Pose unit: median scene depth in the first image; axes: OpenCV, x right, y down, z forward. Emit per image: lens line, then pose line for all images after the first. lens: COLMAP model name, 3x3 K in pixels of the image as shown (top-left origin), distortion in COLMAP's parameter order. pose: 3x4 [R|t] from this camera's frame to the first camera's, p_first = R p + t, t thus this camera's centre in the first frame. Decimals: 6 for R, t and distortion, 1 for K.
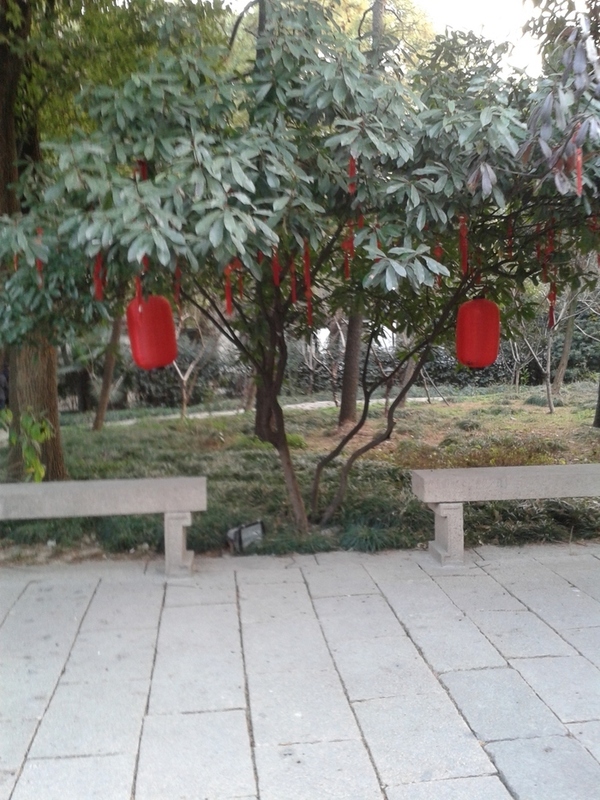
lens RADIAL K [[764.8, 0, 299.9], [0, 764.8, 440.7], [0, 0, 1]] dist [0.212917, -0.398463]
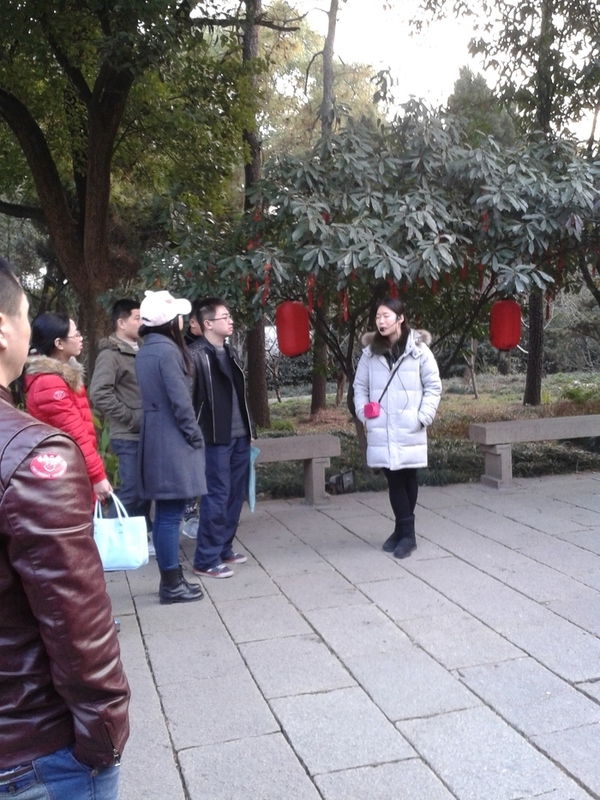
lens RADIAL K [[764.8, 0, 299.9], [0, 764.8, 440.7], [0, 0, 1]] dist [0.212917, -0.398463]
pose [[0.985142, -0.045029, 0.165731, -0.420629], [0.046541, 0.998903, -0.005250, 0.067101], [-0.165312, 0.012885, 0.986157, -0.344442]]
